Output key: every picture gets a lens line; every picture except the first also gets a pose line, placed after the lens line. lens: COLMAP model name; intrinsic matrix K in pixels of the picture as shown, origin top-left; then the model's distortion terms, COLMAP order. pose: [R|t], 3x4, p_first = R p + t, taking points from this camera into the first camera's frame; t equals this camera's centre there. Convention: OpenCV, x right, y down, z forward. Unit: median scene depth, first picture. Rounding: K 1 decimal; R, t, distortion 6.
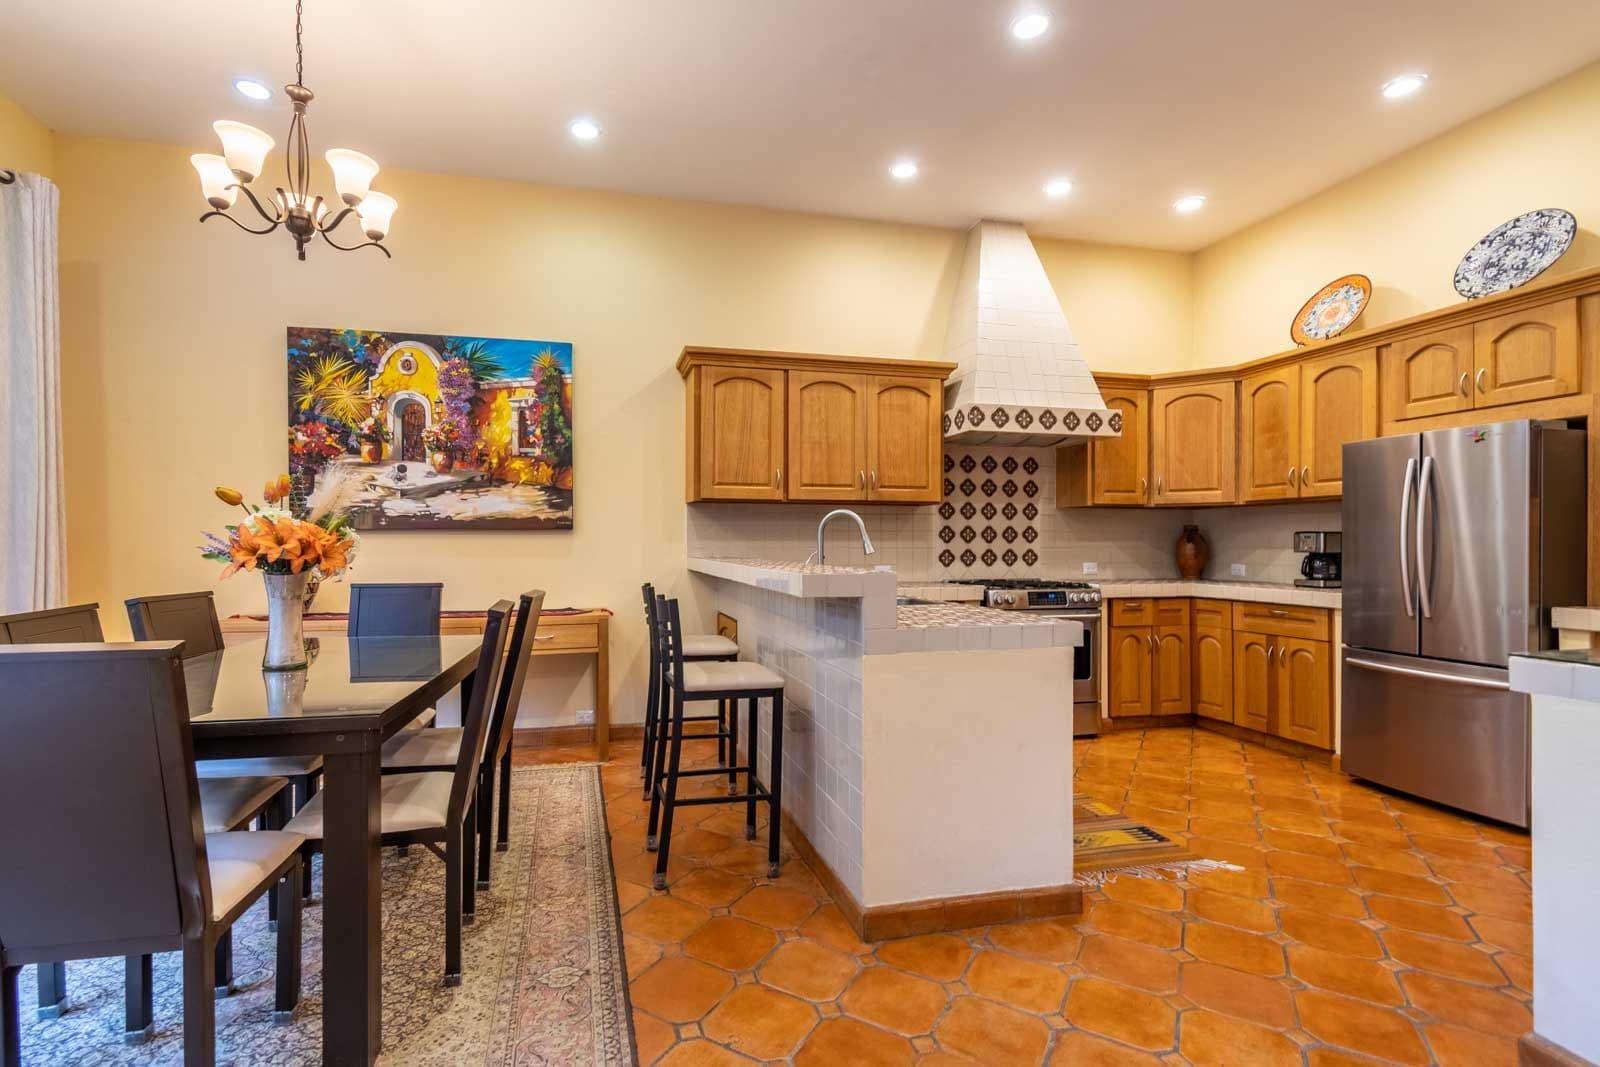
lens RADIAL K [[716.6, 0, 759.9], [0, 716.6, 540.6], [0, 0, 1]] dist [0.001657, -0.000887]
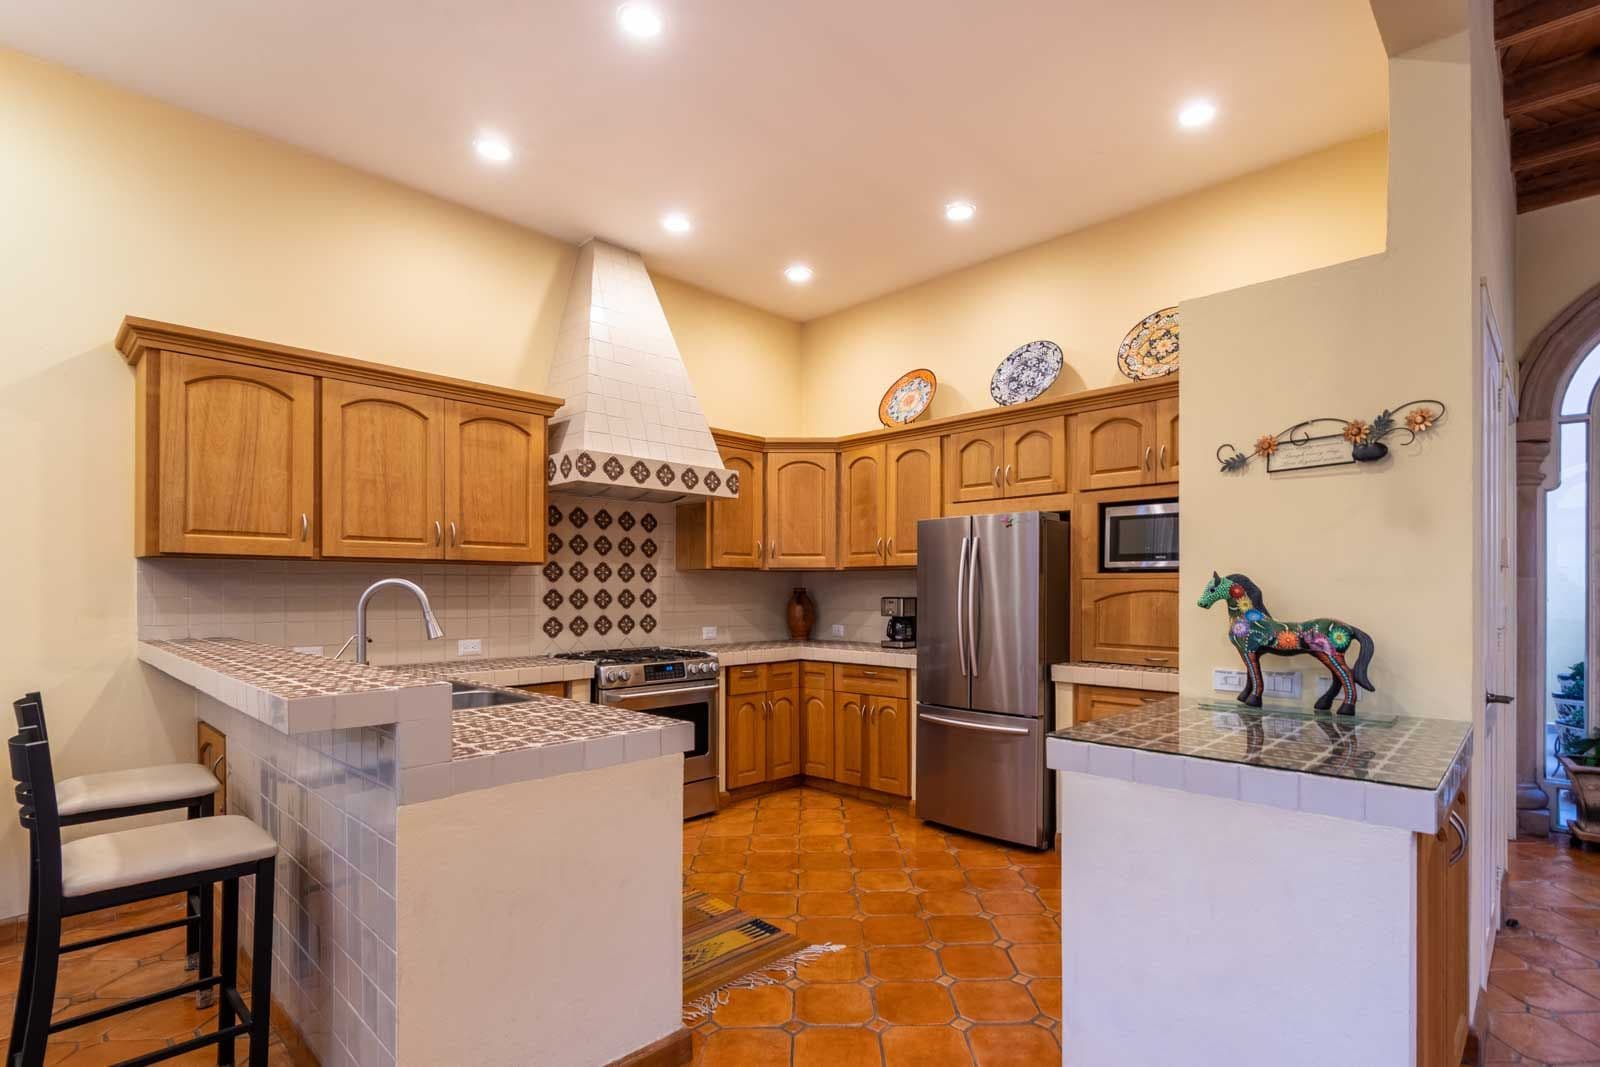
lens RADIAL K [[762.2, 0, 828.8], [0, 762.2, 587.4], [0, 0, 1]] dist [0.002690, -0.000039]
pose [[0.836719, 0.000986, 0.547632, 0.045983], [-0.001447, 0.999999, 0.000410, -0.027349], [-0.547631, -0.001135, 0.836719, 0.077501]]
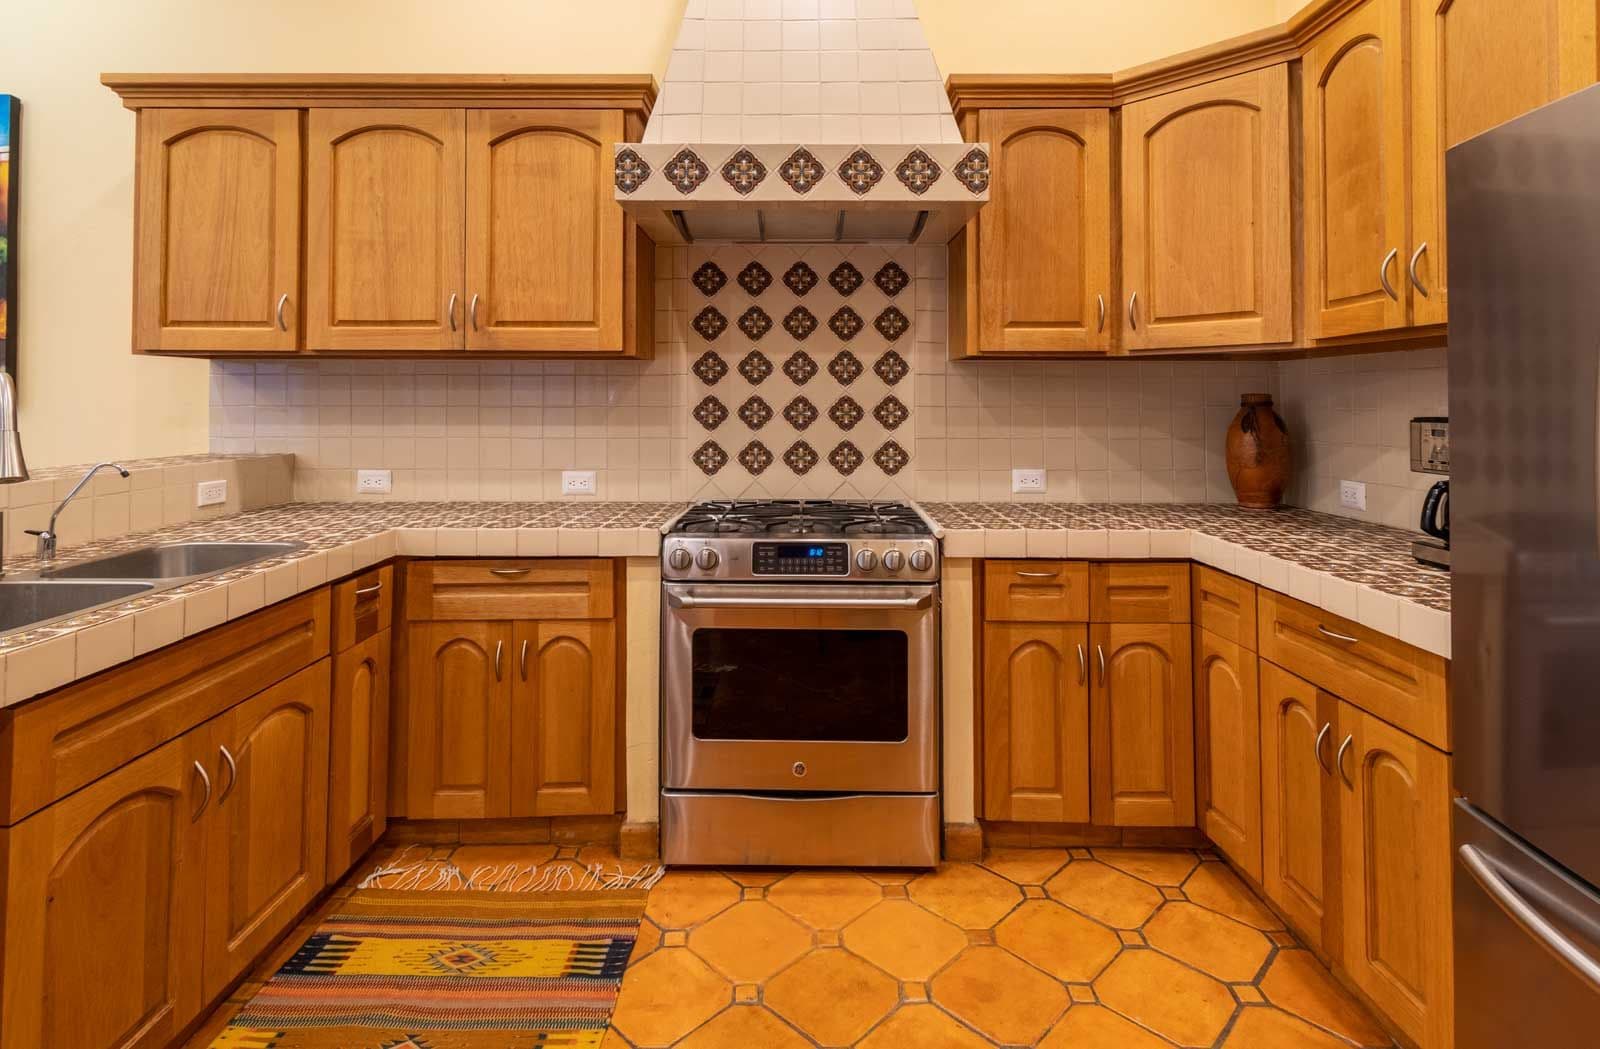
lens RADIAL K [[800.3, 0, 796.0], [0, 800.3, 383.4], [0, 0, 1]] dist [0.001073, 0.000284]
pose [[0.971203, -0.003670, -0.238225, 0.533903], [-0.000984, 0.999811, -0.019412, -0.021829], [0.238251, 0.019087, 0.971016, 0.511432]]
